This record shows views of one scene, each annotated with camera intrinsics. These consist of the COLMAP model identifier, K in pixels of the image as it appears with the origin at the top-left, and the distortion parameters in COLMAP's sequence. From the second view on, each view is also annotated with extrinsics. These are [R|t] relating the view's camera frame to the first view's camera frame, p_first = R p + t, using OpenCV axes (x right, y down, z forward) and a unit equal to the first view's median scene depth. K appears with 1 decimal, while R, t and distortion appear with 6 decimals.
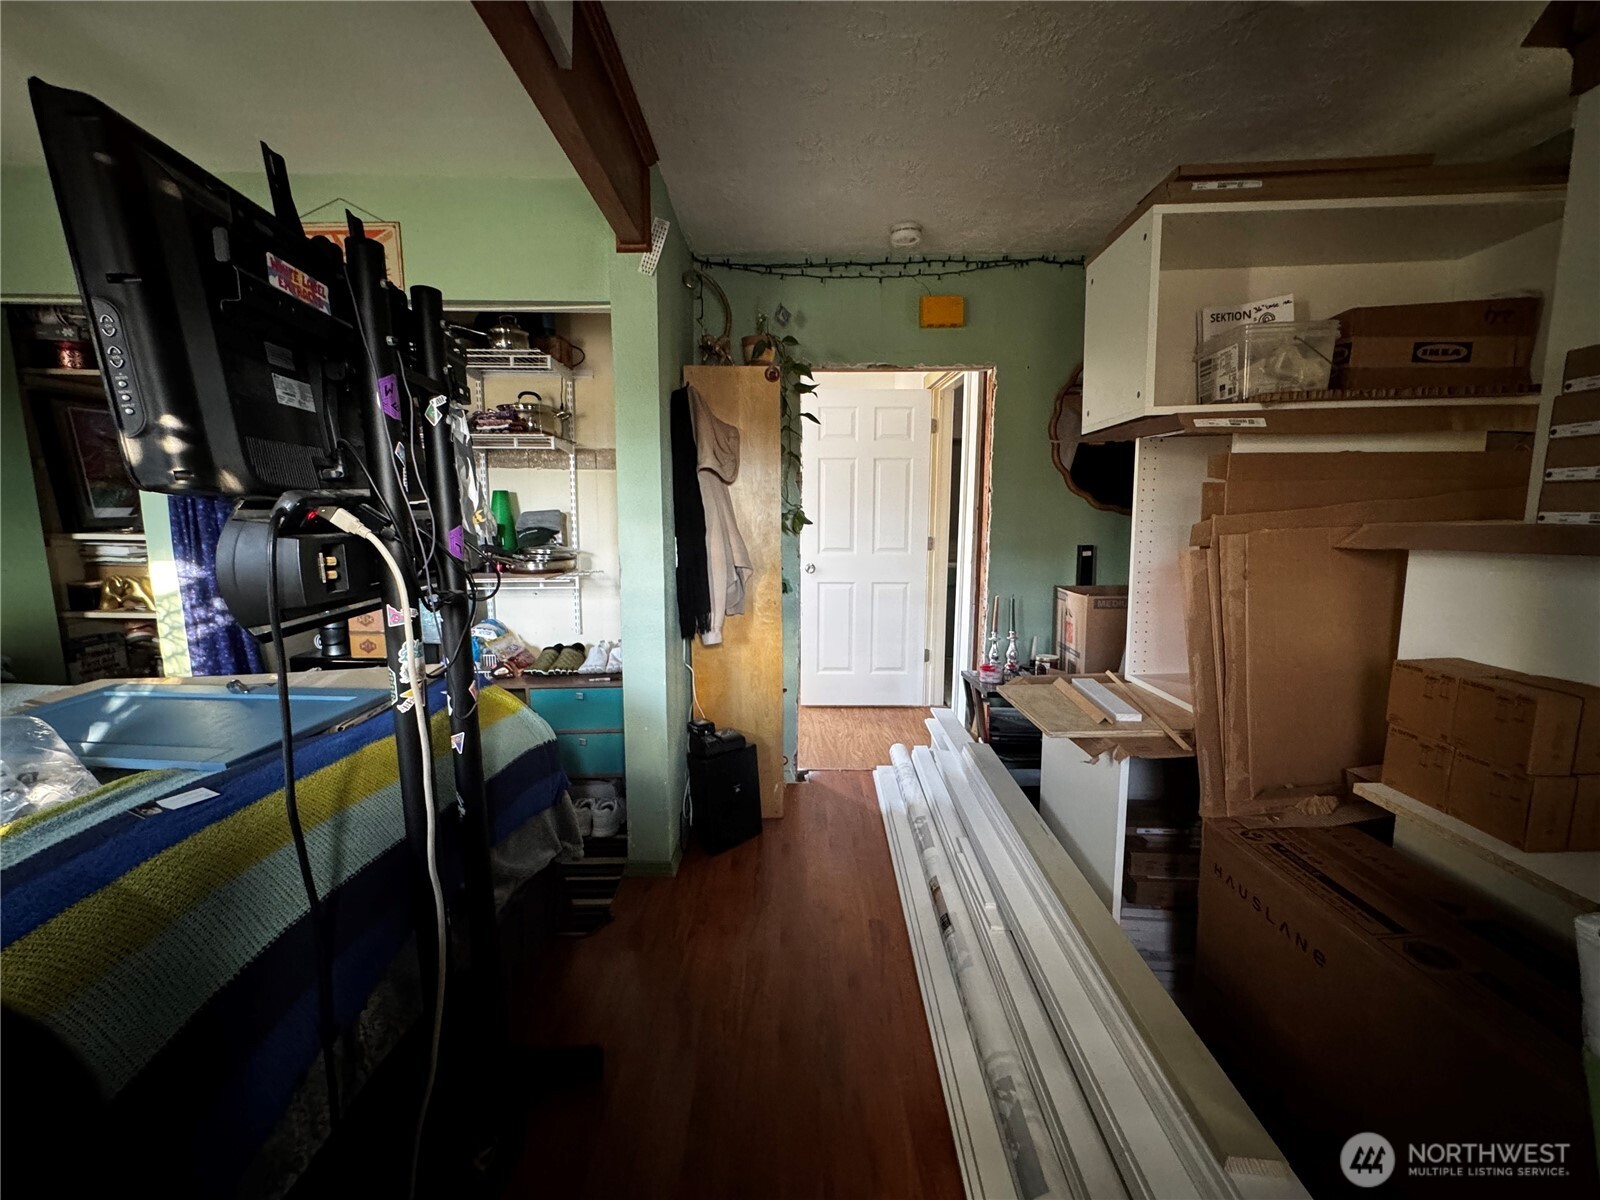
lens RADIAL K [[642.1, 0, 805.0], [0, 642.1, 598.8], [0, 0, 1]] dist [0.007707, 0.000203]
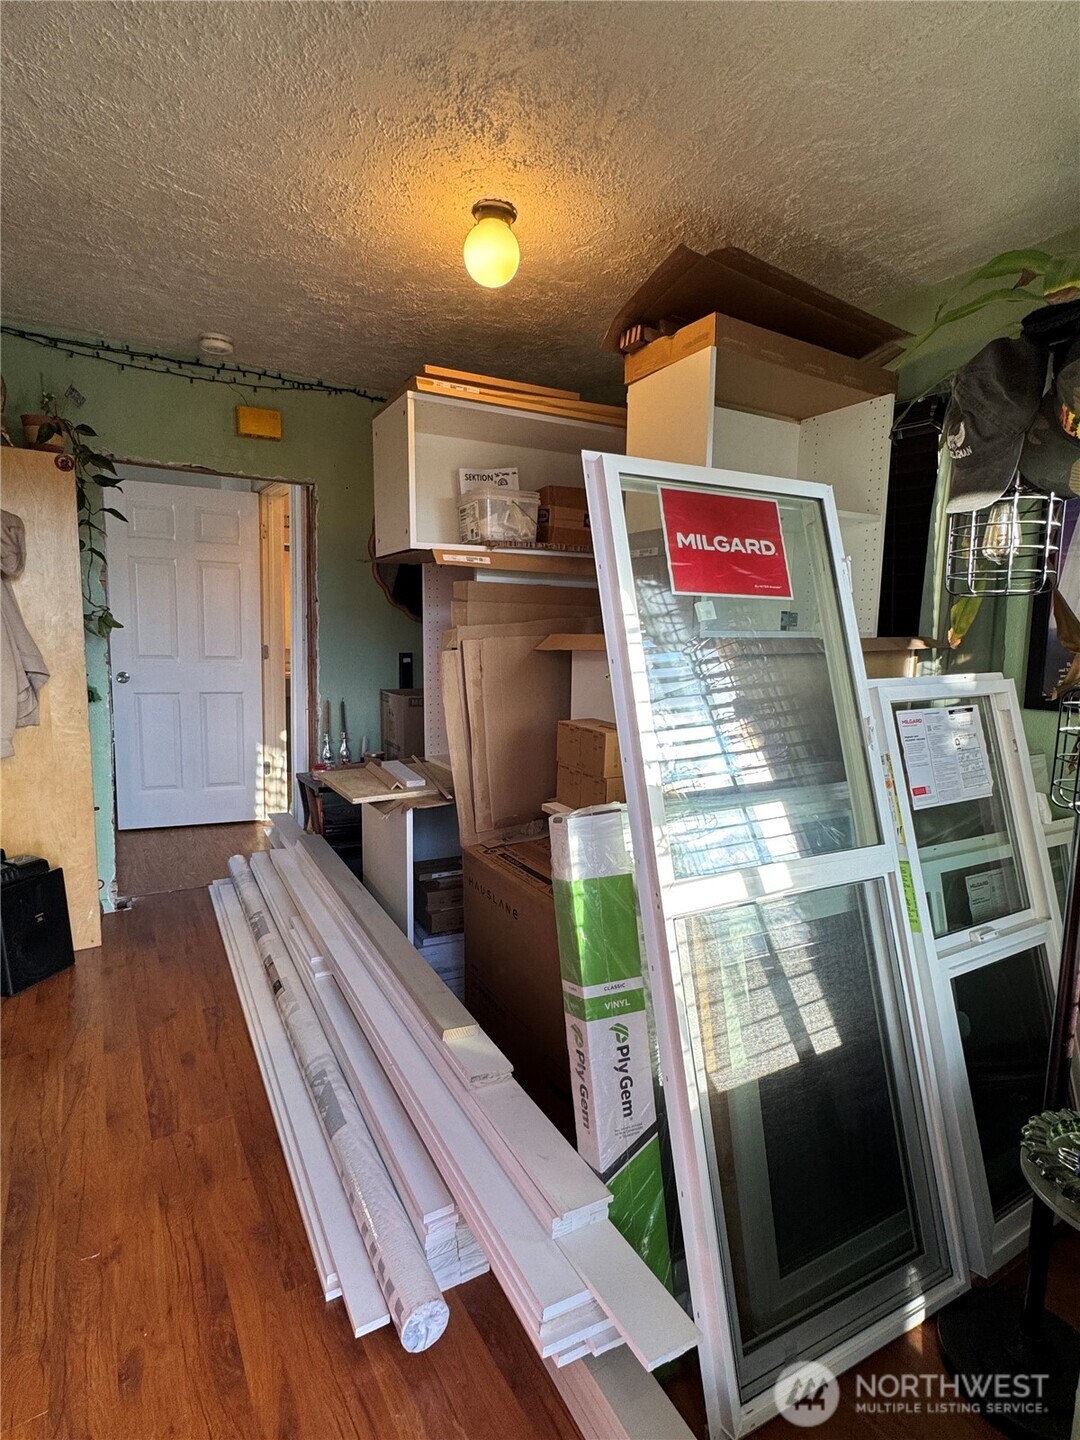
lens RADIAL K [[717.6, 0, 537.4], [0, 717.6, 722.1], [0, 0, 1]] dist [0.009721, 0.000125]
pose [[0.863909, -0.039537, 0.502094, 0.000854], [0.039047, 0.999171, 0.011495, 0.036460], [-0.502132, 0.009675, 0.864737, -0.227848]]
